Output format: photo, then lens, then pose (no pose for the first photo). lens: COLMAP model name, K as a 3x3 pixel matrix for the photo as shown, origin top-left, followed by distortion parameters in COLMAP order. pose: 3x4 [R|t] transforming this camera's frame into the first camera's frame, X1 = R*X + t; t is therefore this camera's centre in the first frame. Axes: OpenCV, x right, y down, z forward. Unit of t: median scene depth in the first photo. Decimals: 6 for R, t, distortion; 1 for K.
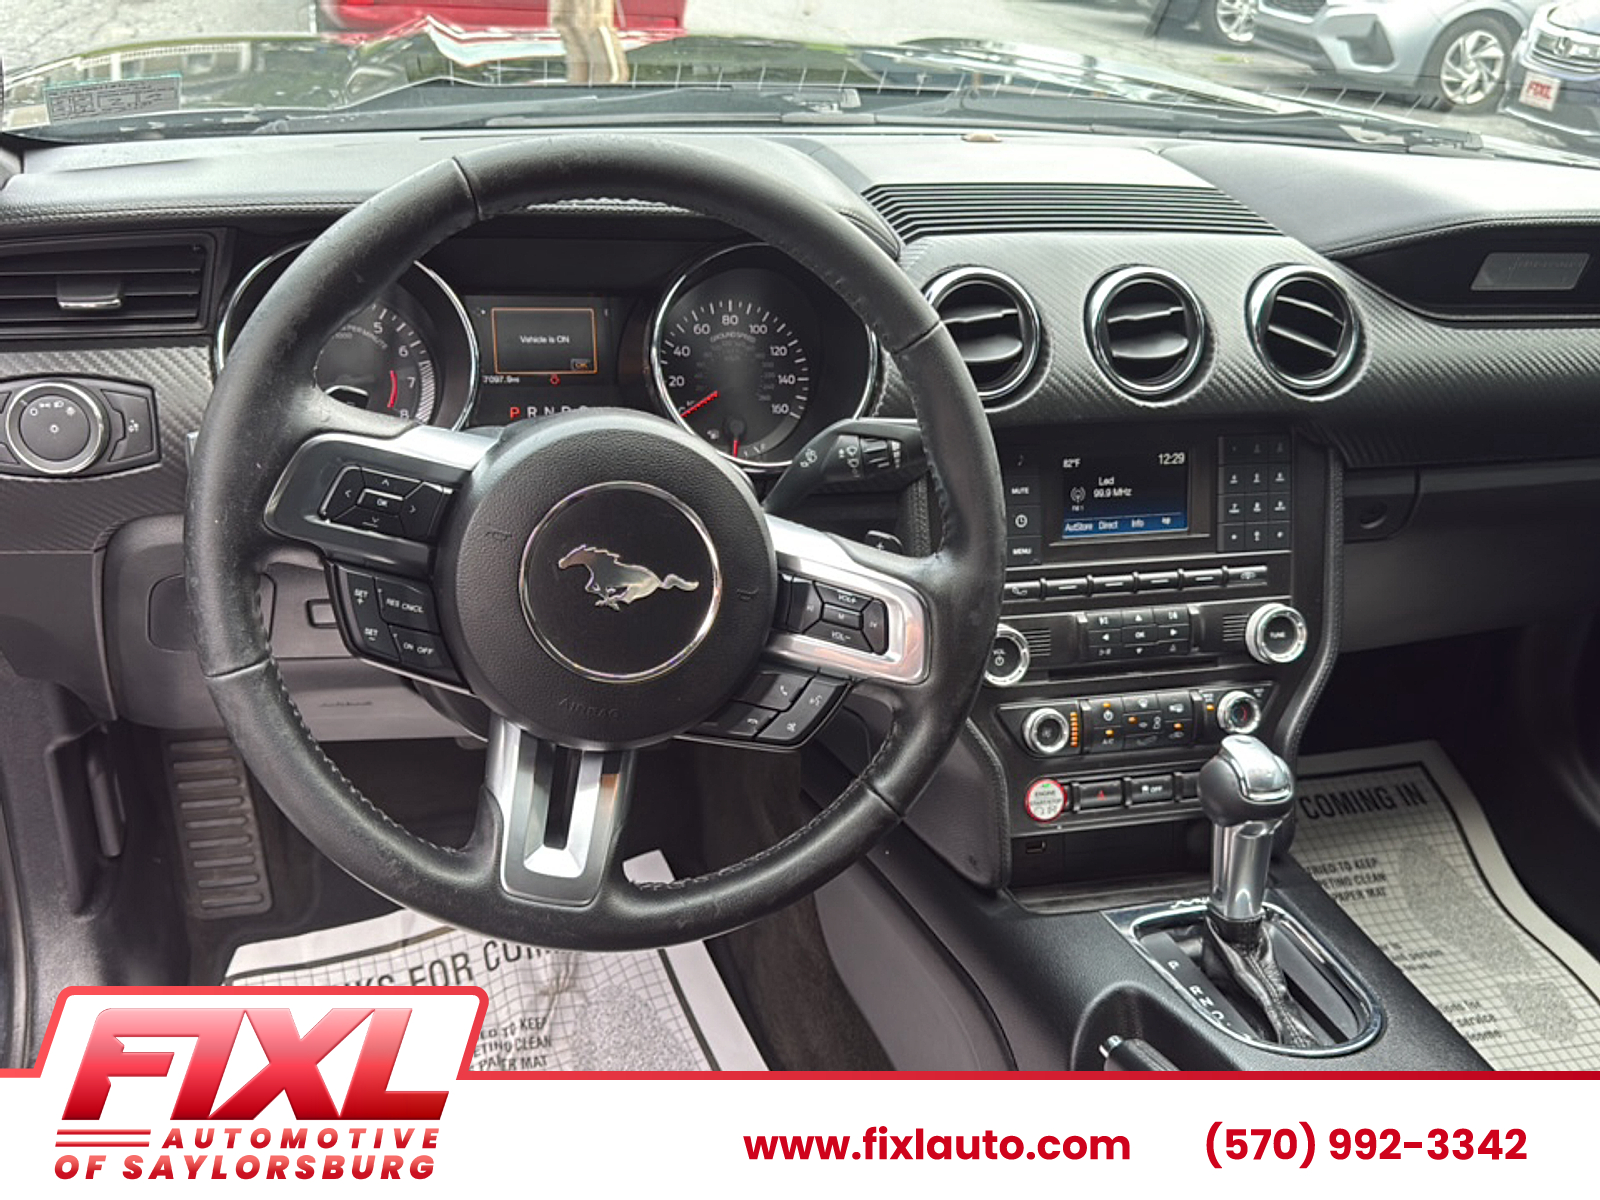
lens RADIAL K [[1464.8, 0, 797.3], [0, 1464.8, 607.1], [0, 0, 1]] dist [0.178197, -0.395308]
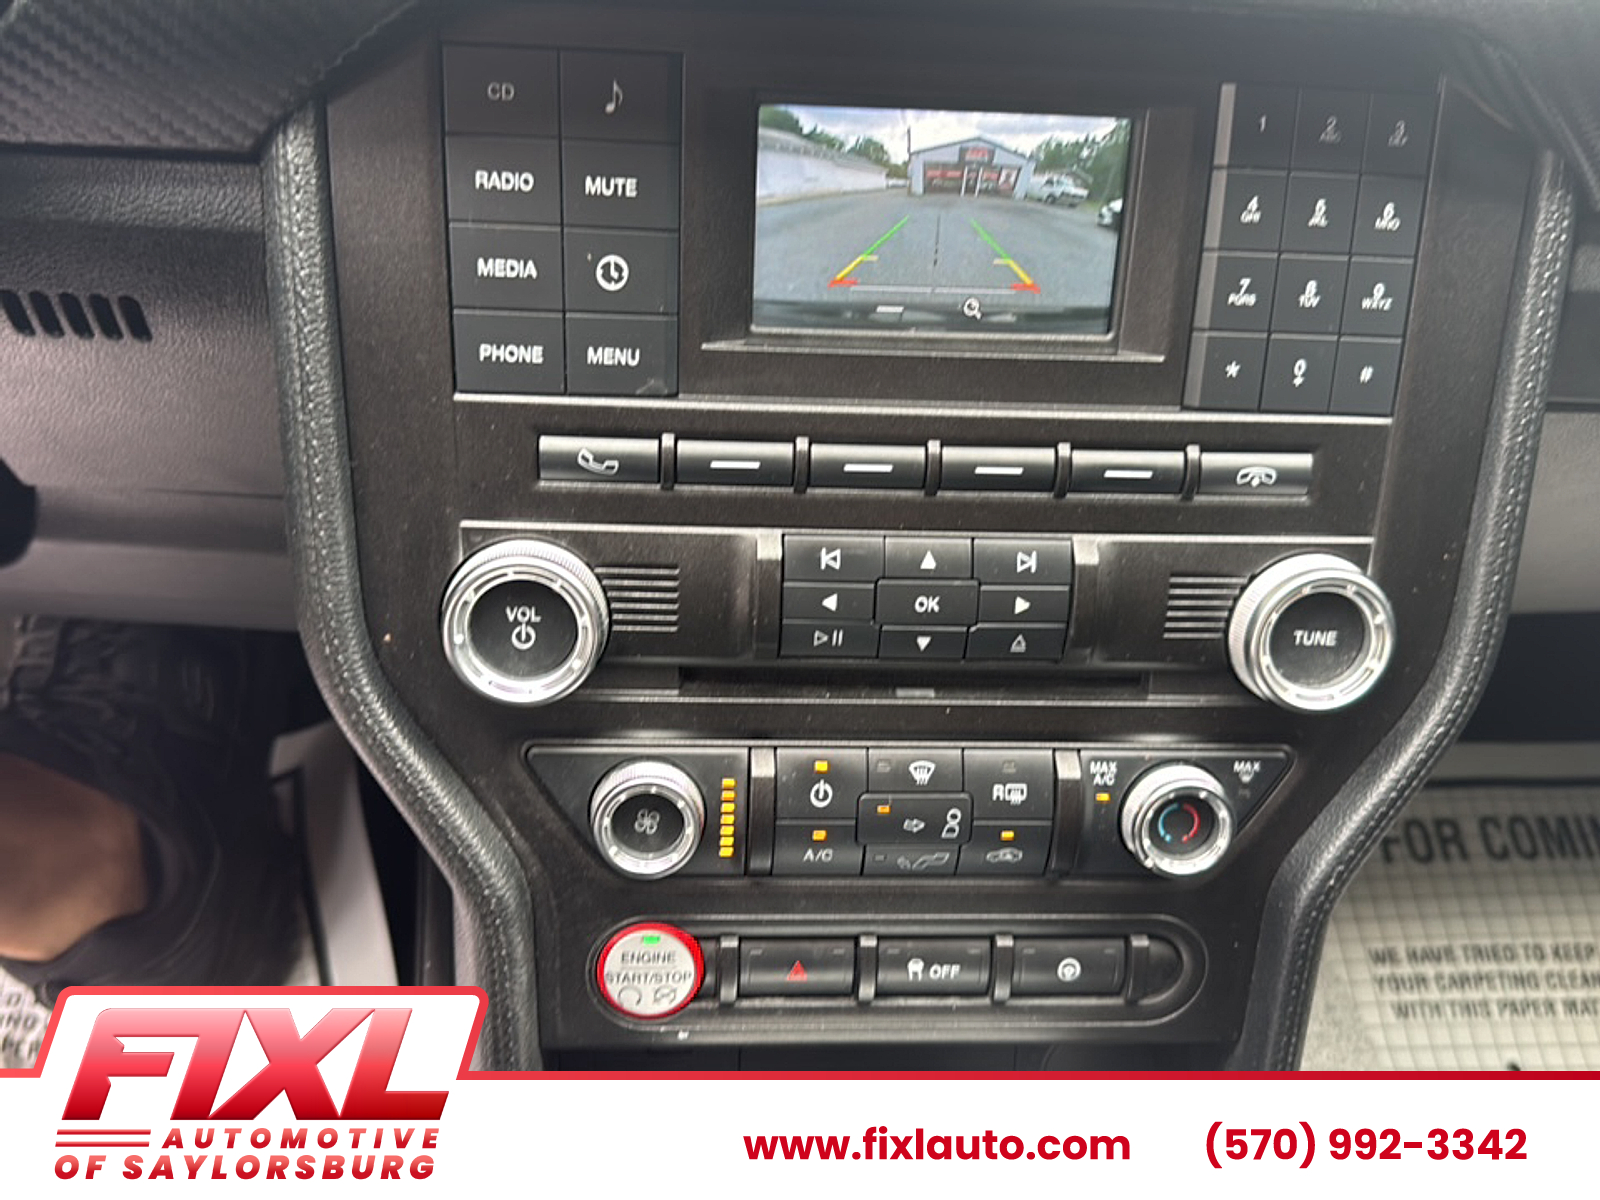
lens RADIAL K [[1464.8, 0, 797.3], [0, 1464.8, 607.1], [0, 0, 1]] dist [0.178197, -0.395308]
pose [[0.975705, 0.126725, -0.178721, 0.269791], [-0.096143, 0.980660, 0.170476, -0.043212], [0.196869, -0.149151, 0.969018, 0.624027]]
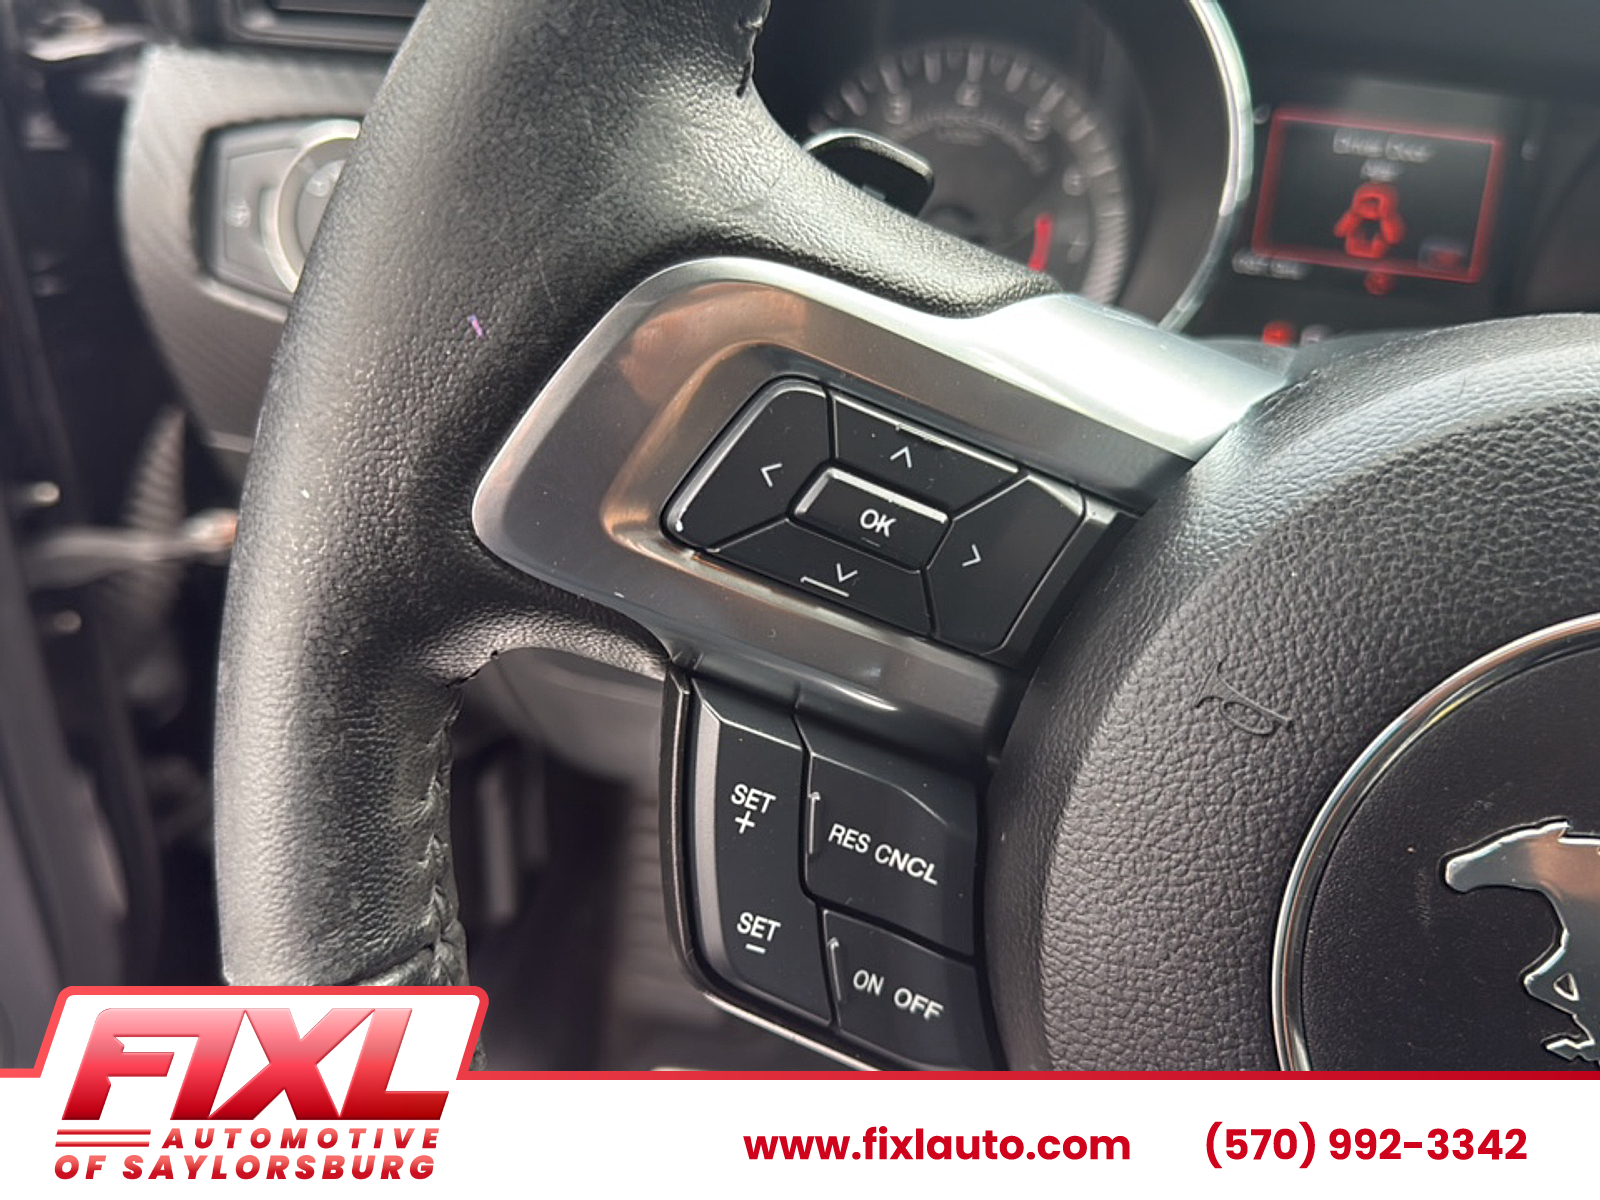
lens RADIAL K [[1464.8, 0, 797.3], [0, 1464.8, 607.1], [0, 0, 1]] dist [0.178197, -0.395308]
pose [[0.894619, 0.215284, -0.391548, -0.119489], [-0.207757, 0.976210, 0.062059, -0.046621], [0.395593, 0.025828, 0.918063, 0.492803]]
